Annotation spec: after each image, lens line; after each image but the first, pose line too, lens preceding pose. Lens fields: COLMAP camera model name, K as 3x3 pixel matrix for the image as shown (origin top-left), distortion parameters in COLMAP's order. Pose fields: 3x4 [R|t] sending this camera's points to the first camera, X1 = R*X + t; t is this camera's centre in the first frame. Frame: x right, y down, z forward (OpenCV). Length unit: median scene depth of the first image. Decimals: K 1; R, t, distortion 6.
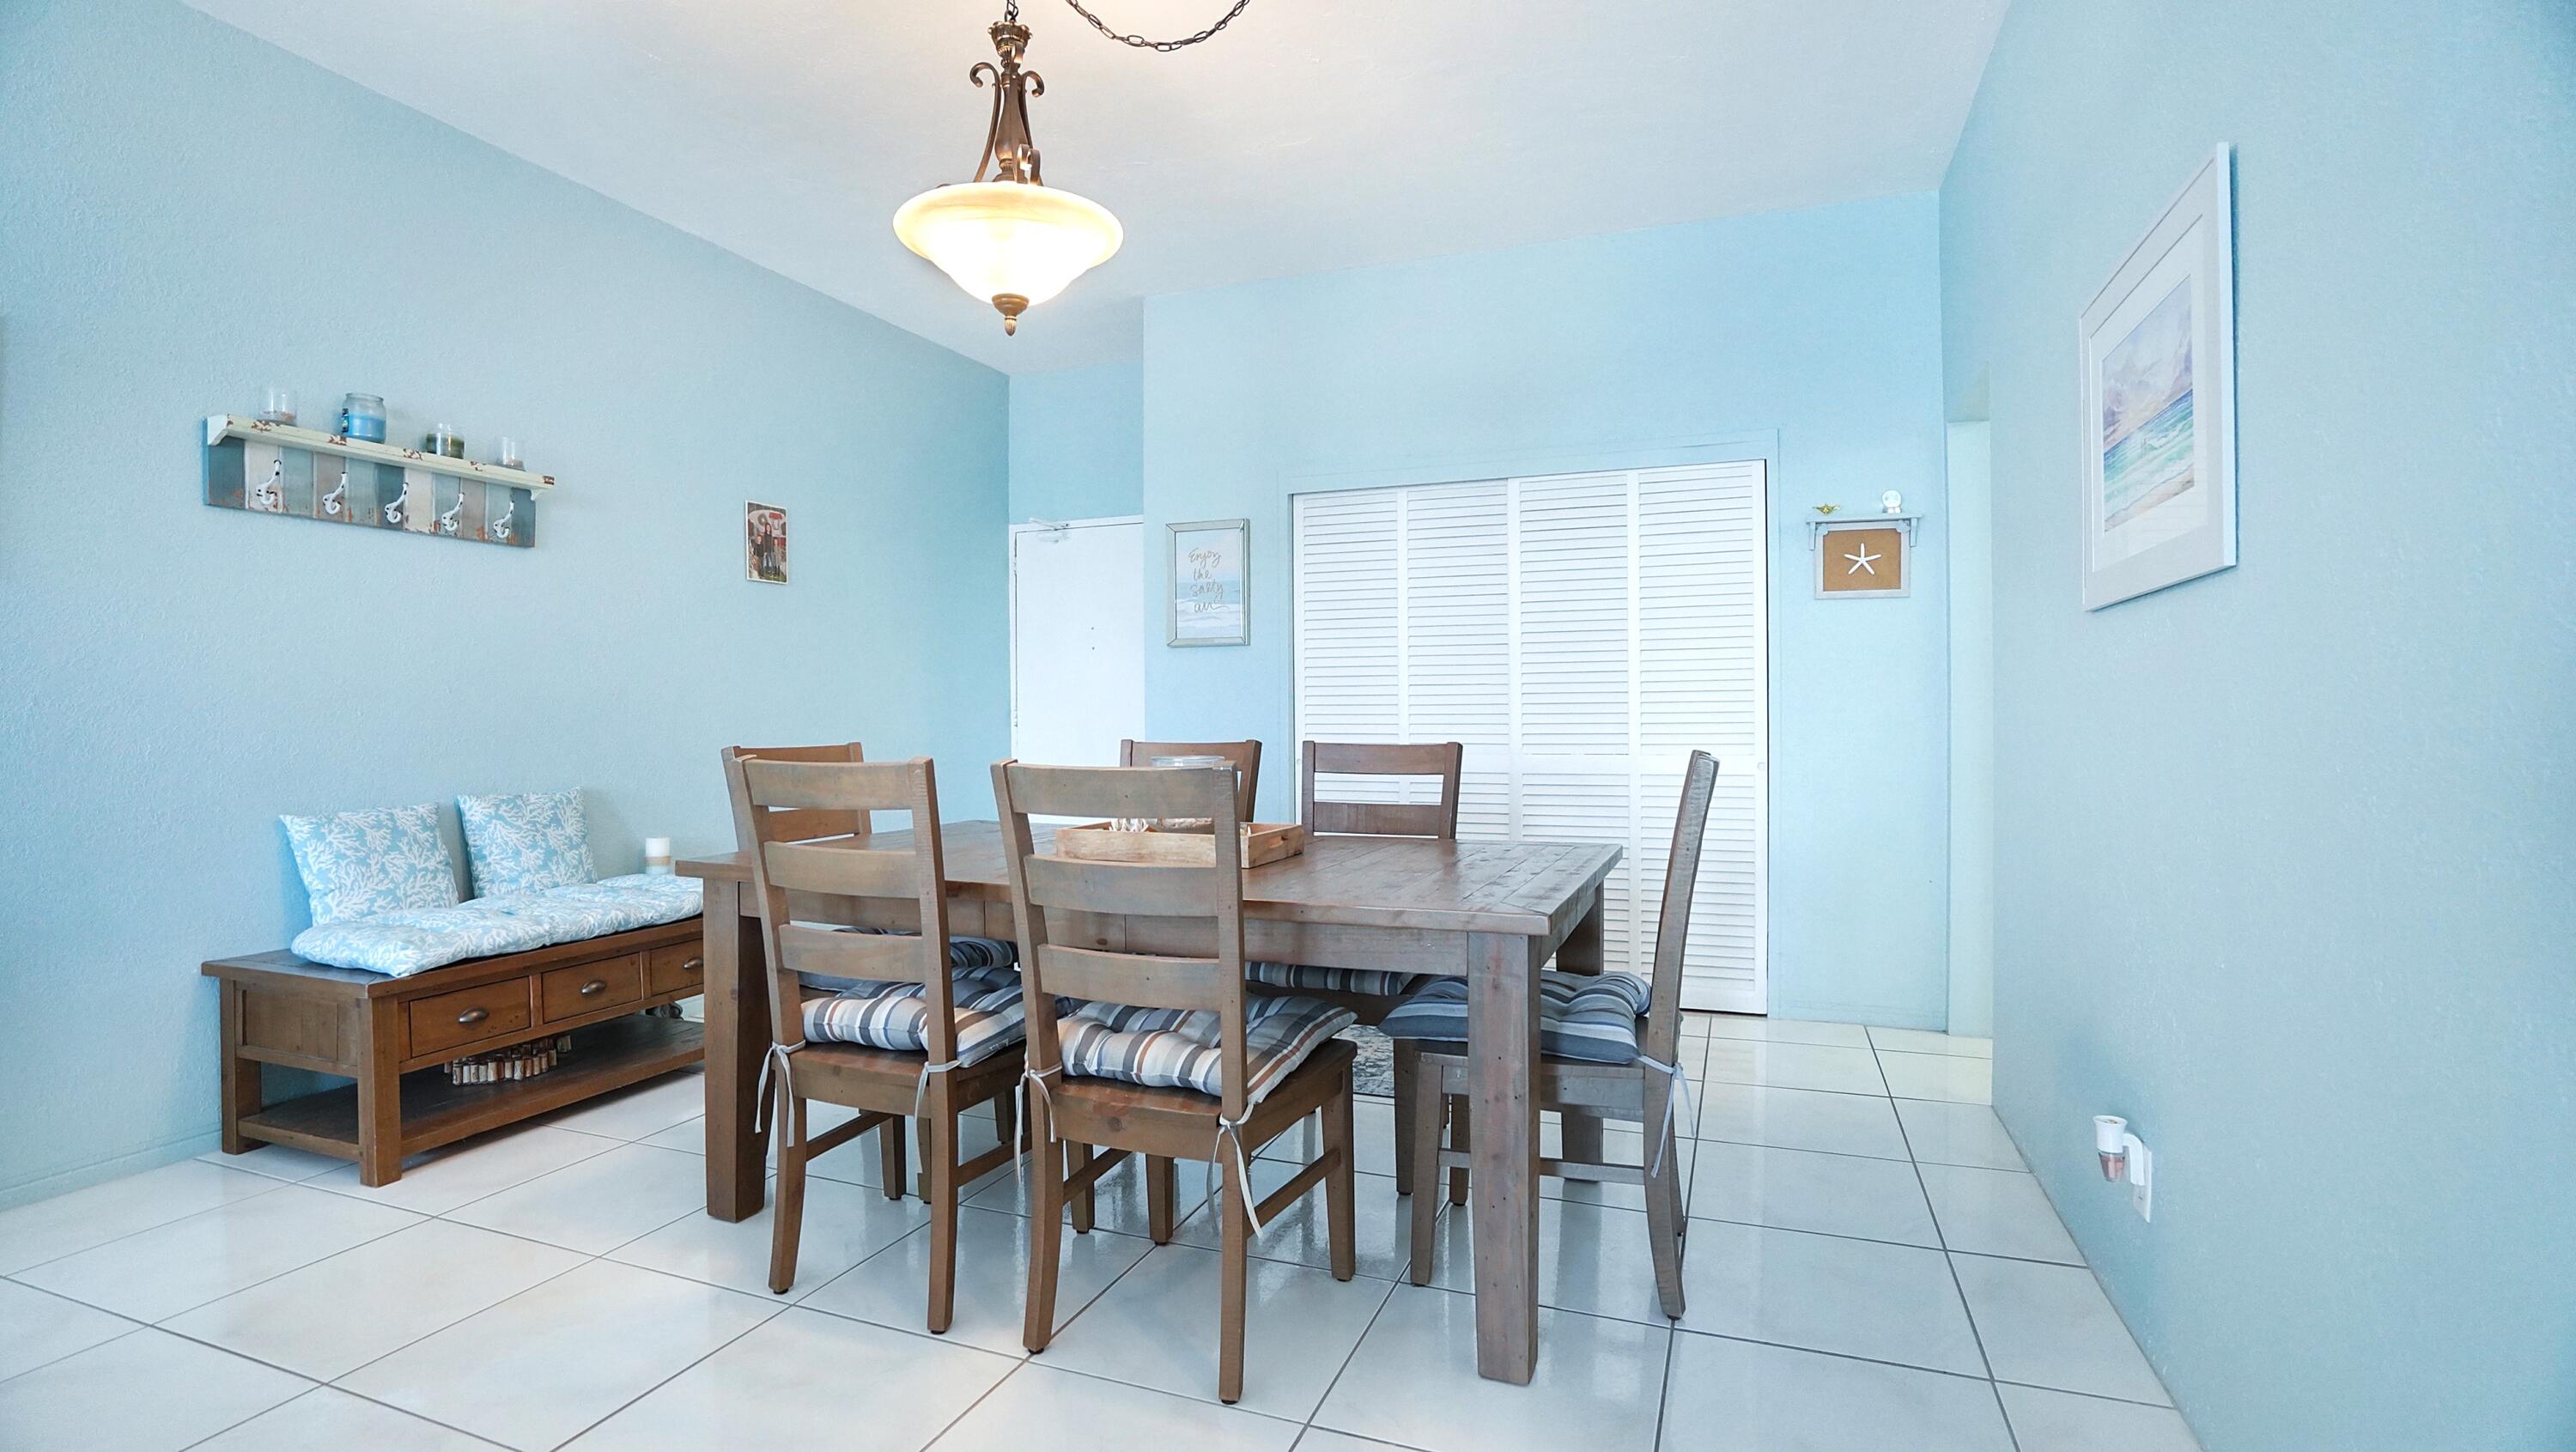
lens RADIAL K [[1202.6, 0, 1302.9], [0, 1202.6, 729.3], [0, 0, 1]] dist [-0.062996, 0.029064]
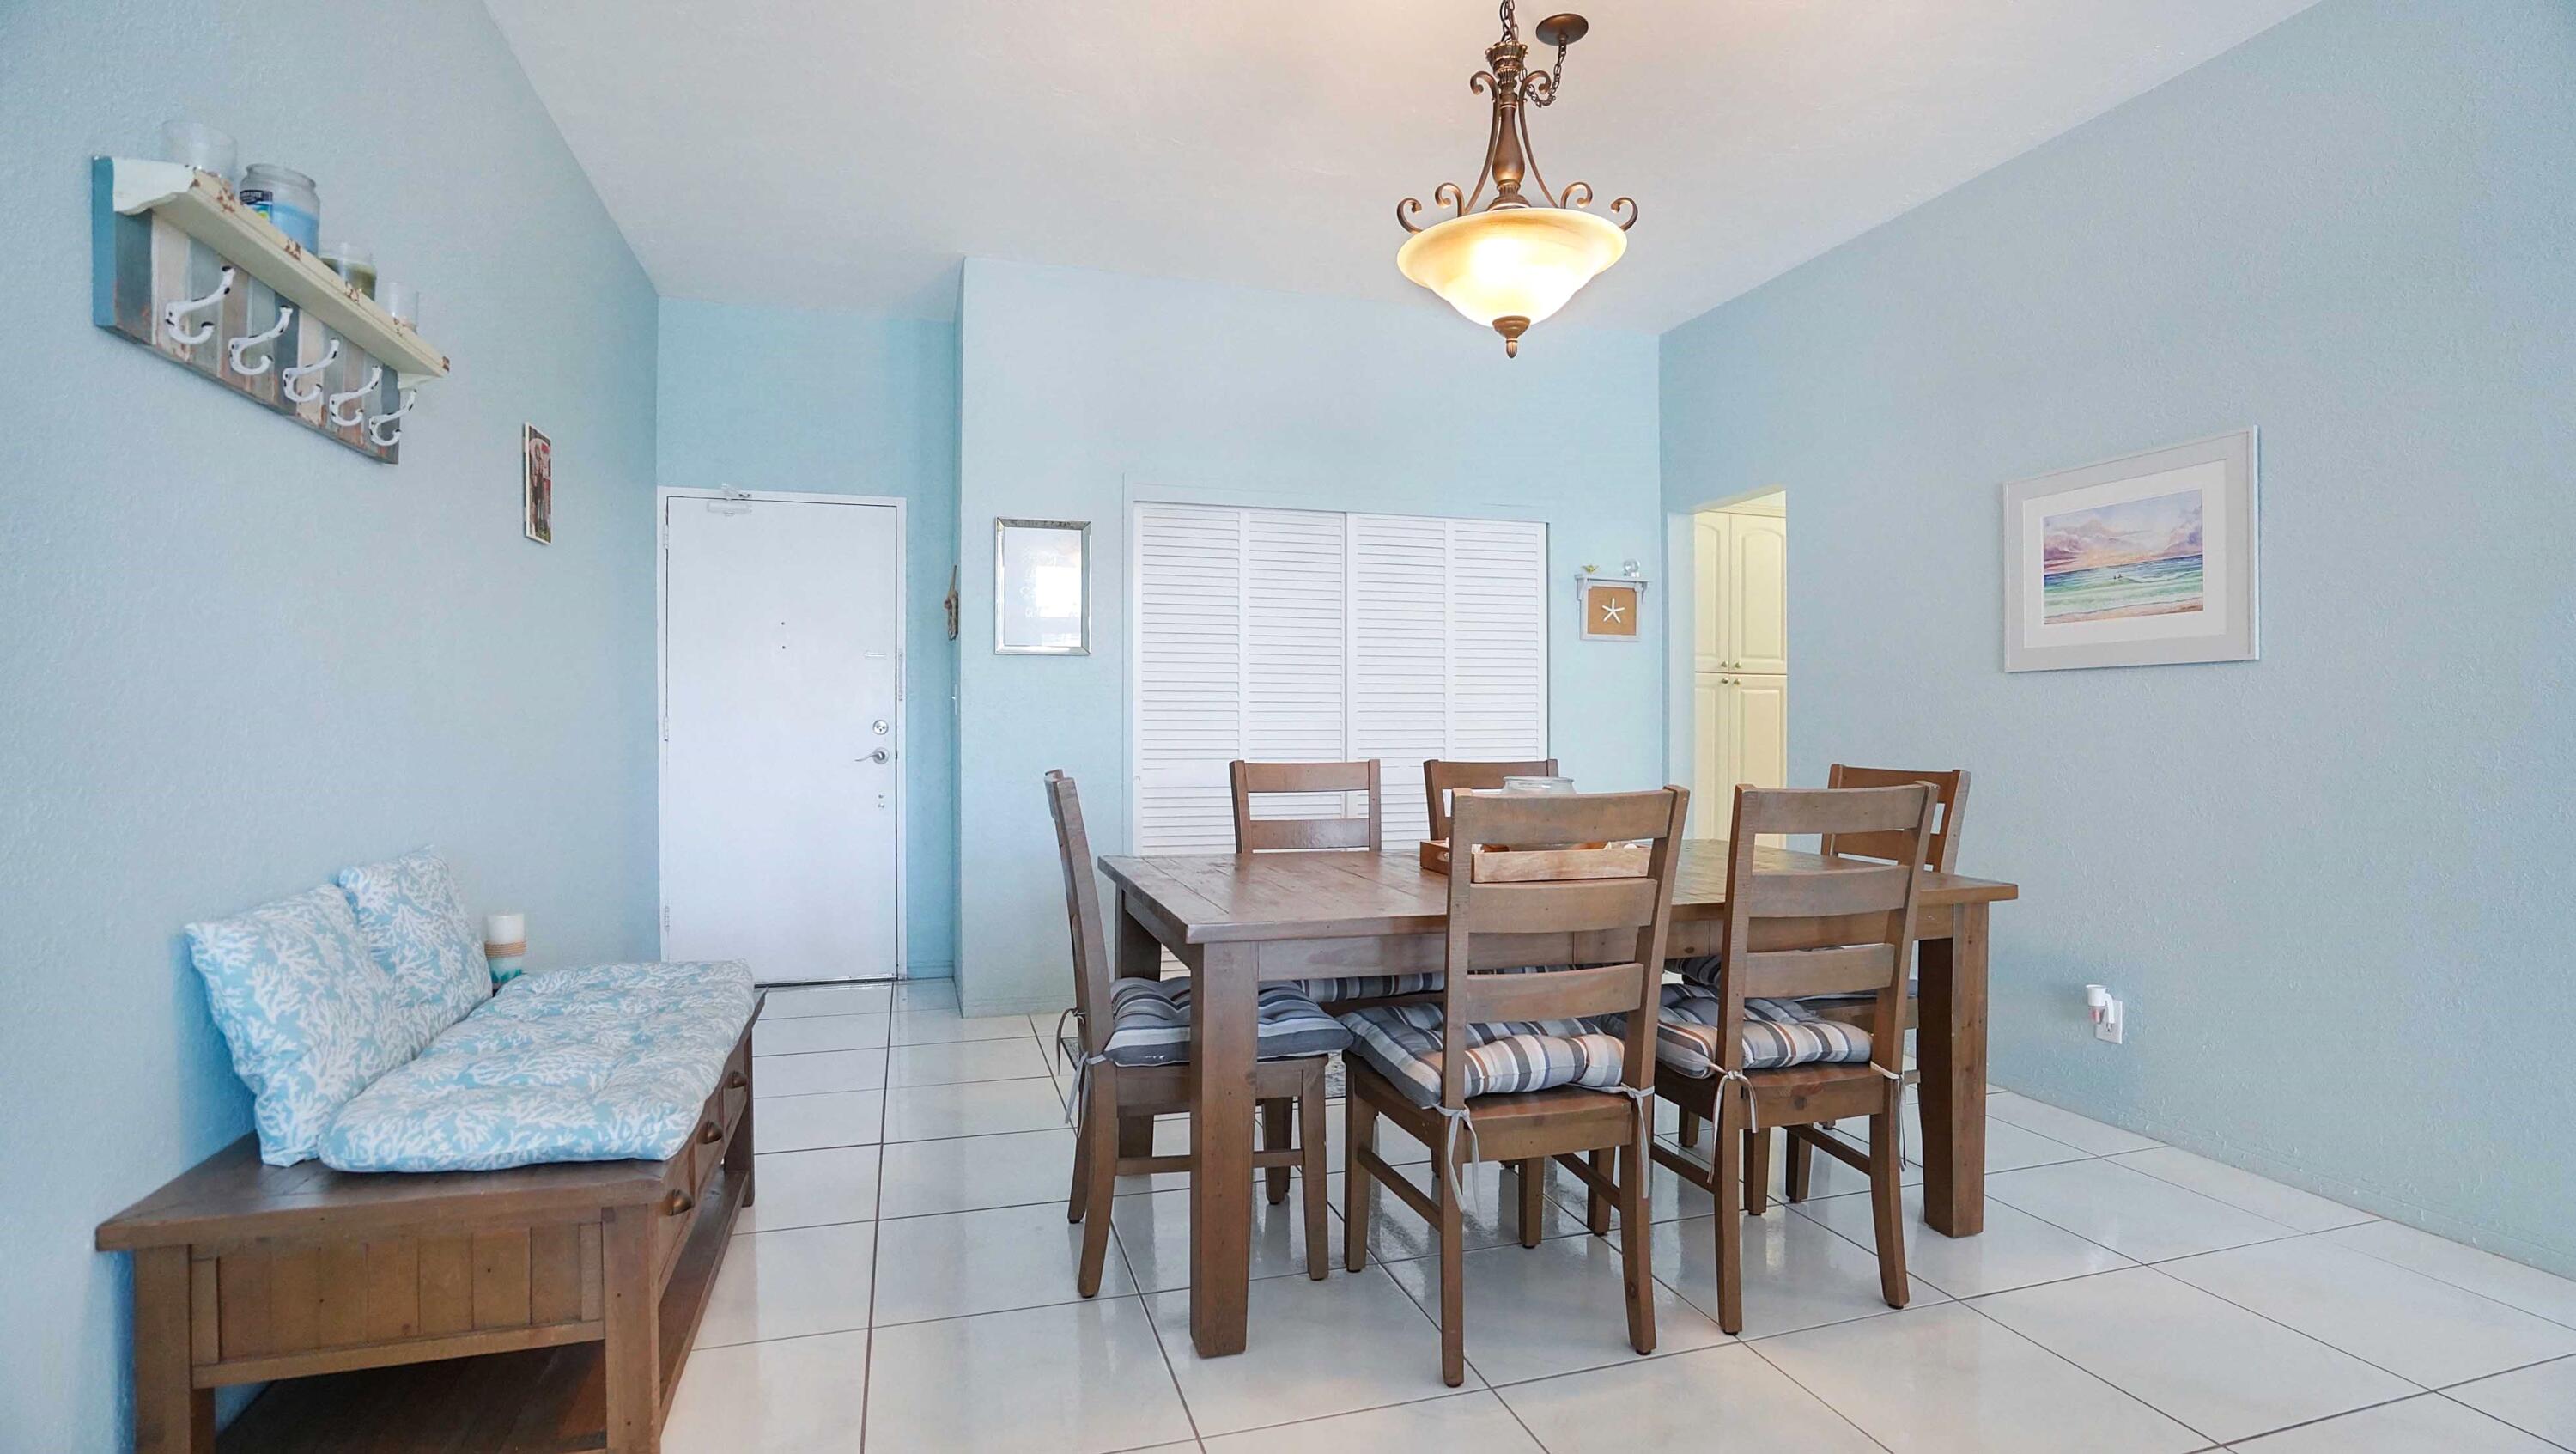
lens RADIAL K [[1202.7, 0, 1302.9], [0, 1202.7, 730.3], [0, 0, 1]] dist [-0.062996, 0.029064]
pose [[0.789530, 0.002147, 0.613708, -0.584895], [0.000362, 0.999992, -0.003964, -0.009838], [-0.613712, 0.003351, 0.789523, 0.191075]]
